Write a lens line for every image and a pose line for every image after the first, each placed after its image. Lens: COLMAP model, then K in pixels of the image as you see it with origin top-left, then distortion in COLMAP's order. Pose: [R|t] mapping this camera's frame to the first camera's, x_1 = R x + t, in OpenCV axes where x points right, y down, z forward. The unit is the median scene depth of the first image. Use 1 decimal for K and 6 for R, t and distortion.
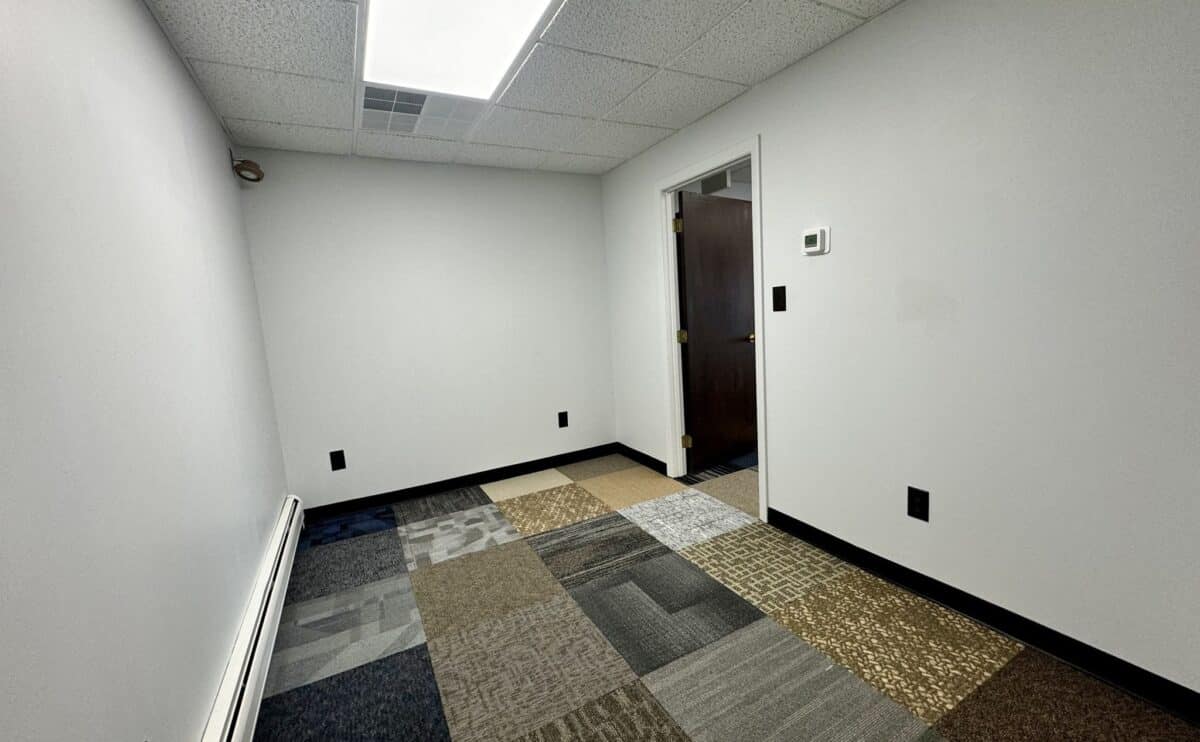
lens RADIAL K [[478.8, 0, 601.6], [0, 478.8, 370.4], [0, 0, 1]] dist [-0.000357, -0.000686]
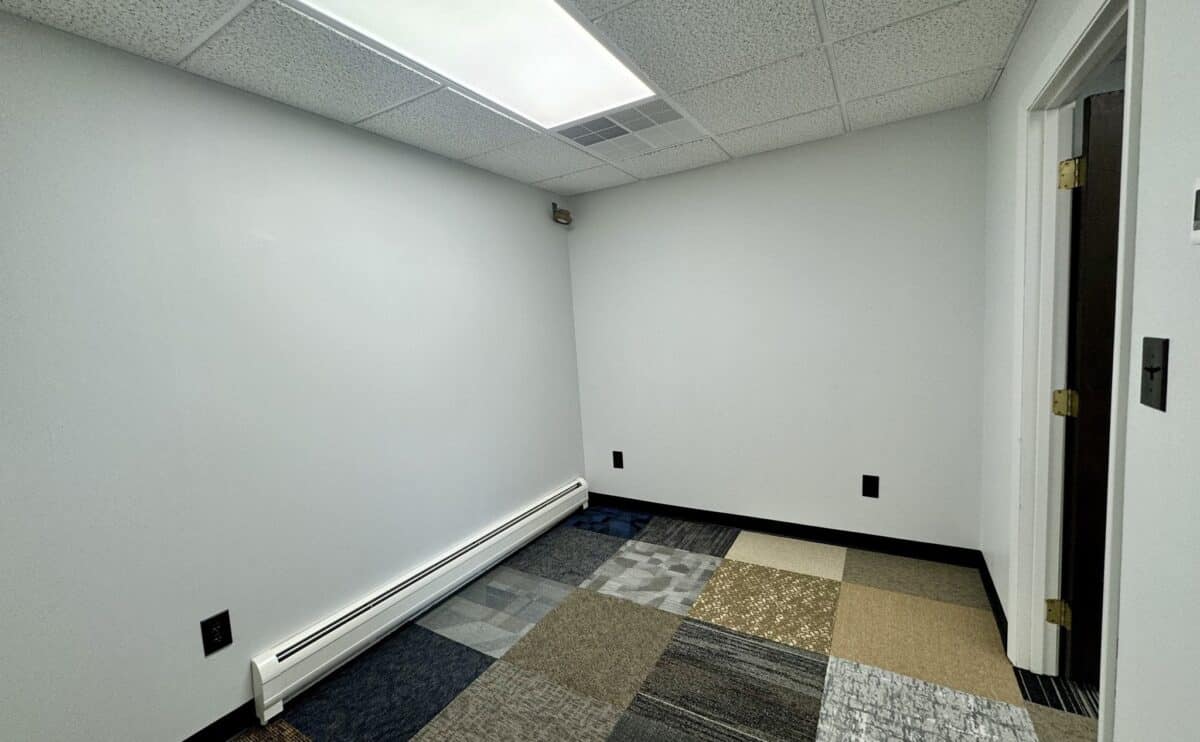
lens RADIAL K [[478.8, 0, 599.9], [0, 478.8, 371.2], [0, 0, 1]] dist [-0.000357, -0.000686]
pose [[0.514901, 0.119840, -0.848832, 0.425335], [-0.080764, 0.992558, 0.091140, -0.140465], [0.853437, 0.021627, 0.520748, 0.442716]]
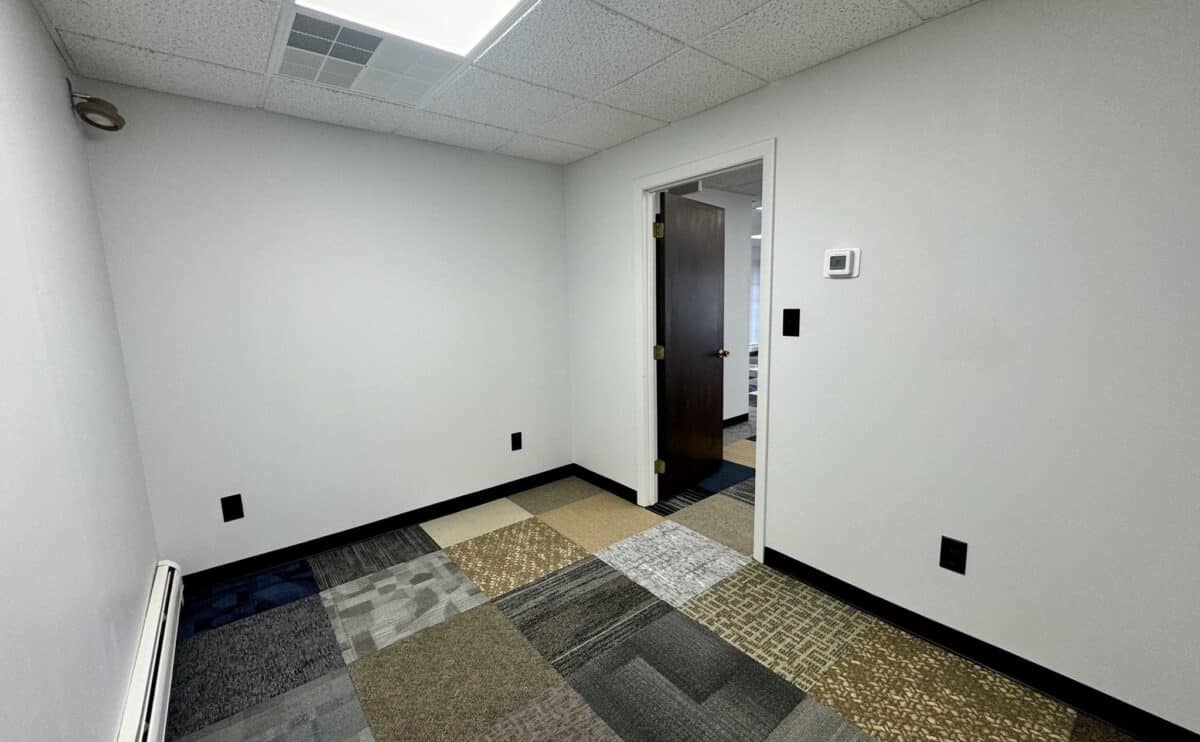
lens RADIAL K [[478.8, 0, 601.5], [0, 478.8, 370.1], [0, 0, 1]] dist [-0.000357, -0.000686]
pose [[0.981640, 0.012814, 0.190311, -0.142248], [-0.015416, 0.999807, 0.012193, -0.060597], [-0.190118, -0.014903, 0.981648, 0.165099]]
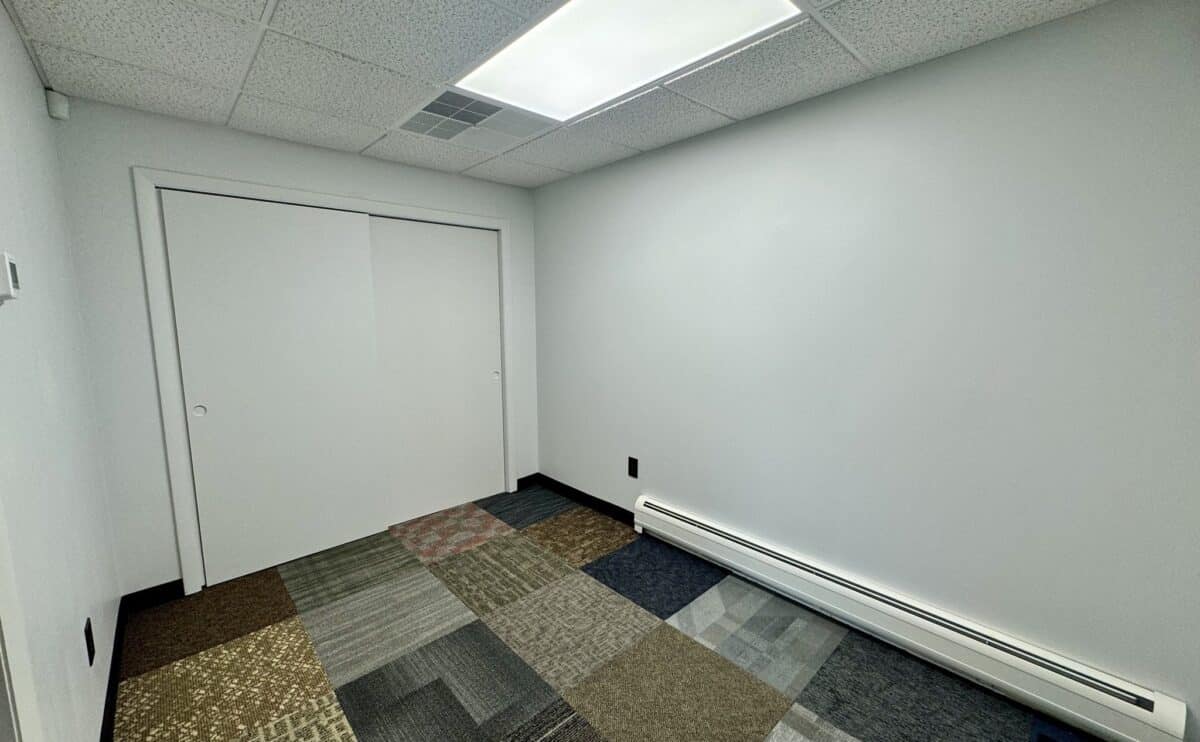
lens RADIAL K [[478.8, 0, 596.2], [0, 478.8, 375.7], [0, 0, 1]] dist [-0.000357, -0.000686]
pose [[-0.967272, 0.103381, -0.231728, 0.000931], [0.035683, 0.959584, 0.279151, -0.239000], [0.251221, 0.261746, -0.931867, 1.348996]]
